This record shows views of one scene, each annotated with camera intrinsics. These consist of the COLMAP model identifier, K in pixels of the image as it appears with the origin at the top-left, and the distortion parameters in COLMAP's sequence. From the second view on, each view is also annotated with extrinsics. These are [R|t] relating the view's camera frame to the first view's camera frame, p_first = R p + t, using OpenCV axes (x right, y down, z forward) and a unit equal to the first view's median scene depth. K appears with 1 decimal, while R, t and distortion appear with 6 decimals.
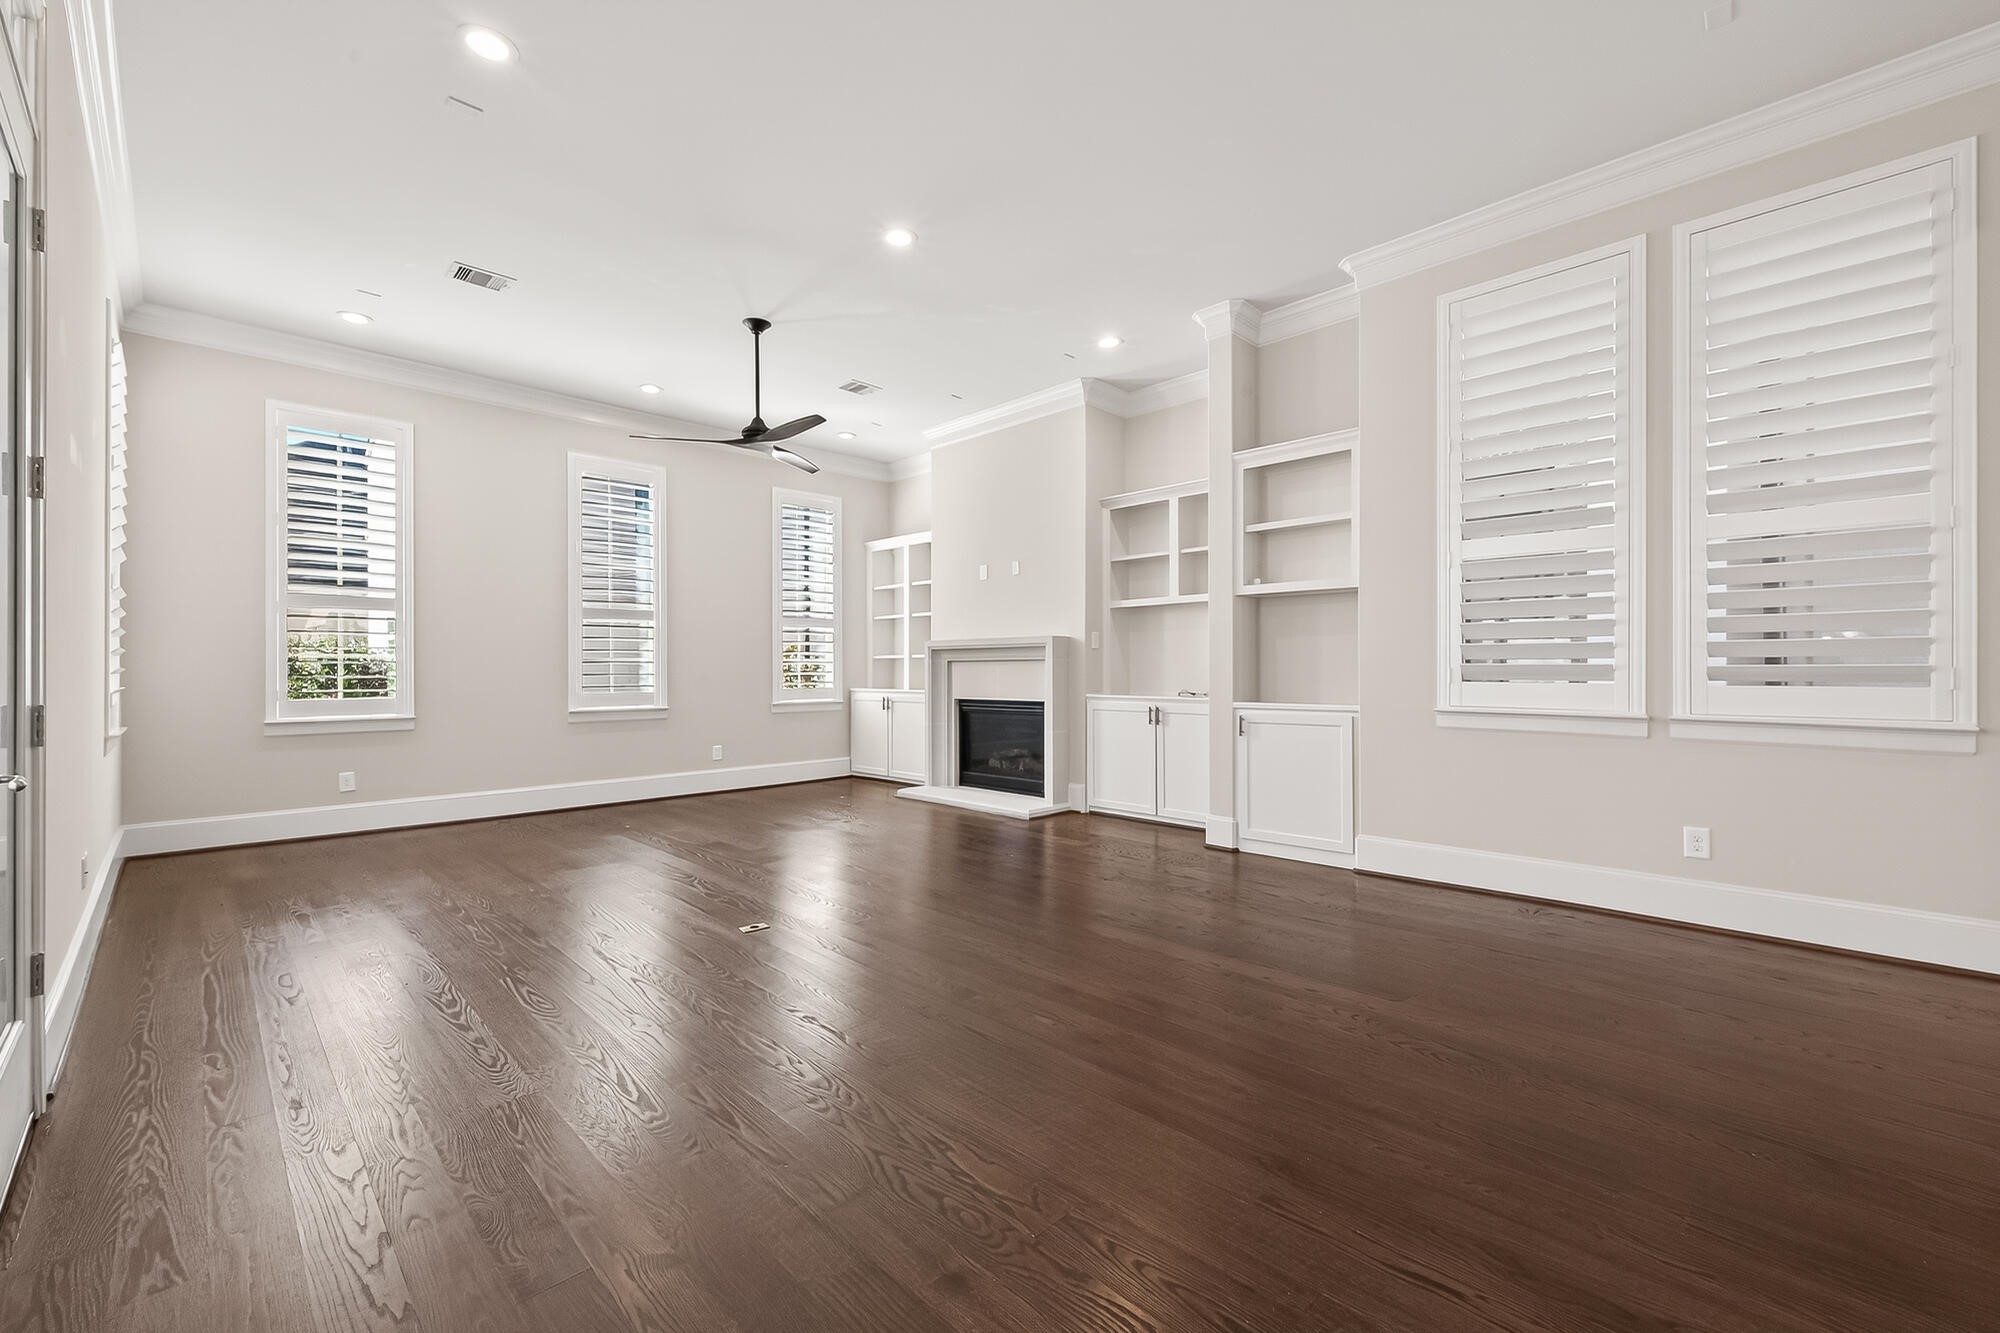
lens RADIAL K [[816.1, 0, 1009.1], [0, 816.1, 665.6], [0, 0, 1]] dist [0.002623, -0.000782]
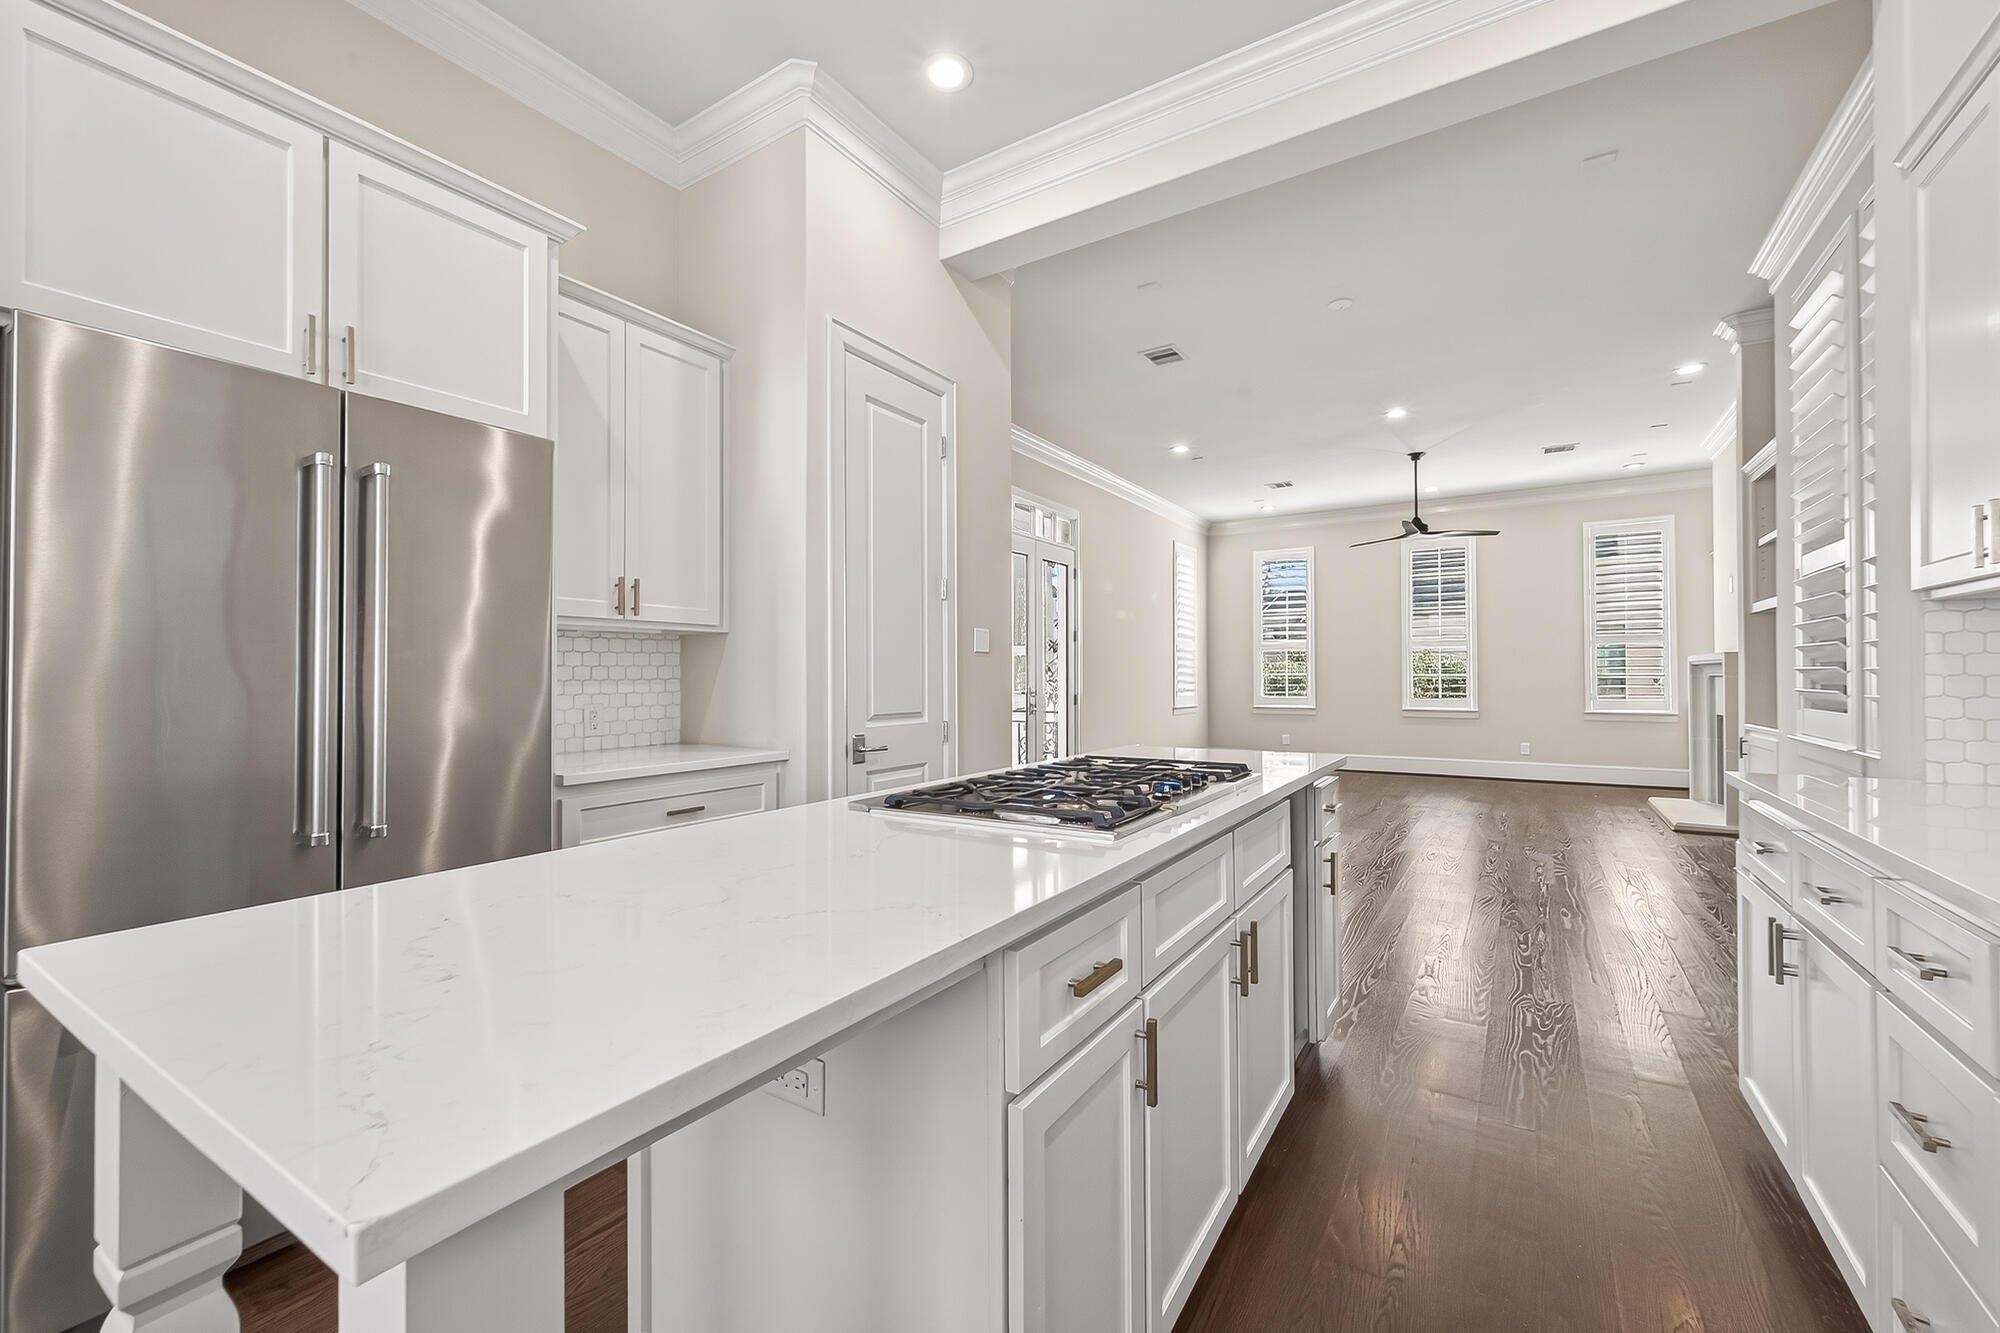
lens RADIAL K [[816.1, 0, 993.1], [0, 816.1, 670.3], [0, 0, 1]] dist [0.002623, -0.000782]
pose [[0.195901, -0.005161, -0.980610, 0.798773], [0.005896, 0.999974, -0.004085, -0.015172], [0.980606, -0.004981, 0.195926, -0.047877]]
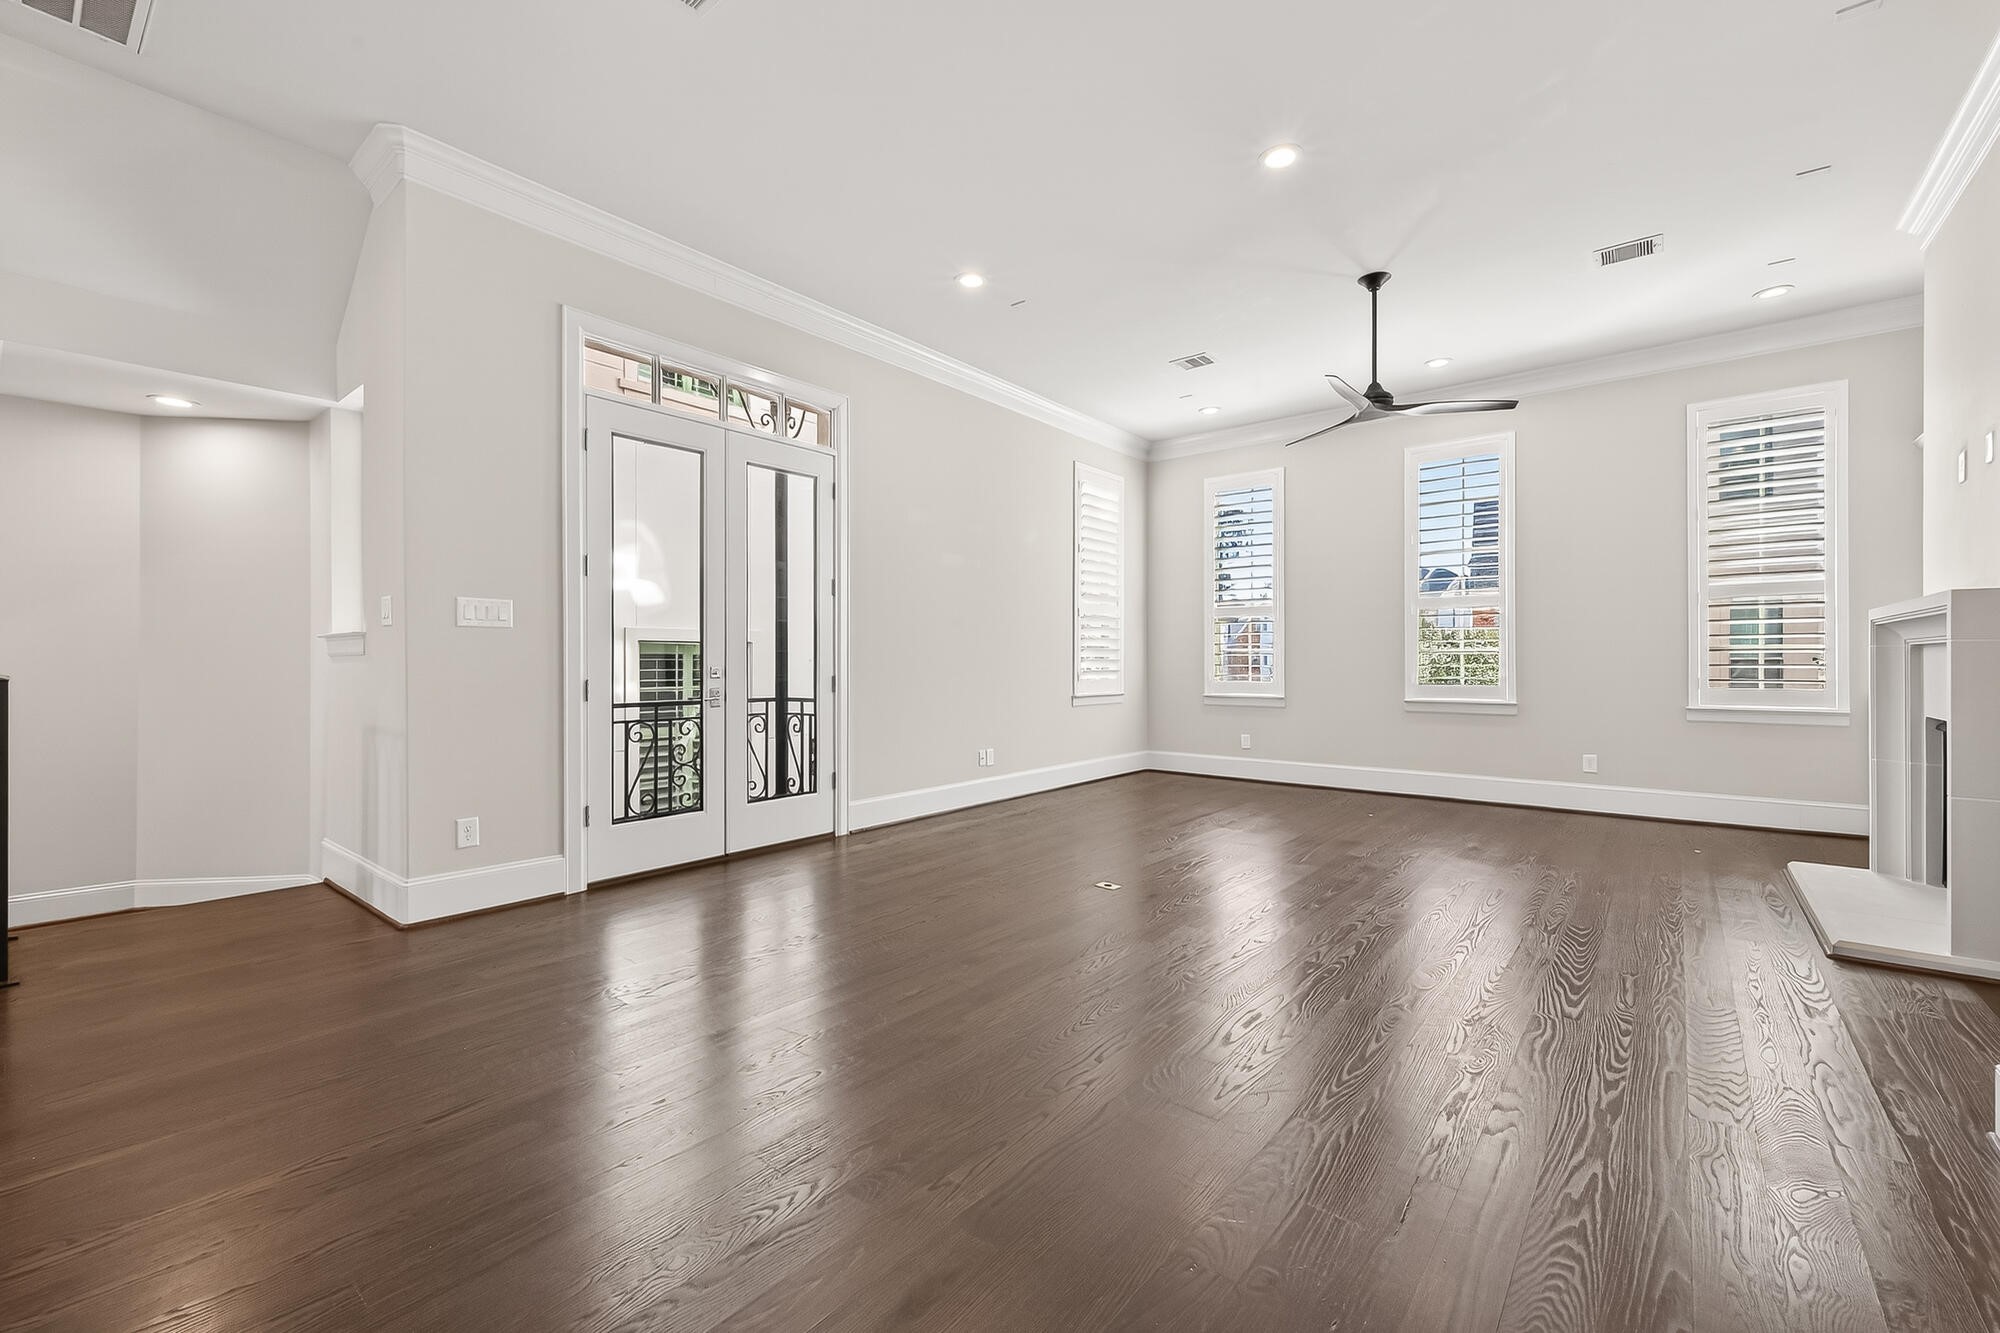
lens RADIAL K [[816.1, 0, 1015.1], [0, 816.1, 666.3], [0, 0, 1]] dist [0.002623, -0.000782]
pose [[0.092559, 0.009778, -0.995659, 0.440751], [0.005590, 0.999931, 0.010340, -0.000862], [0.995691, -0.006523, 0.092498, 0.408820]]
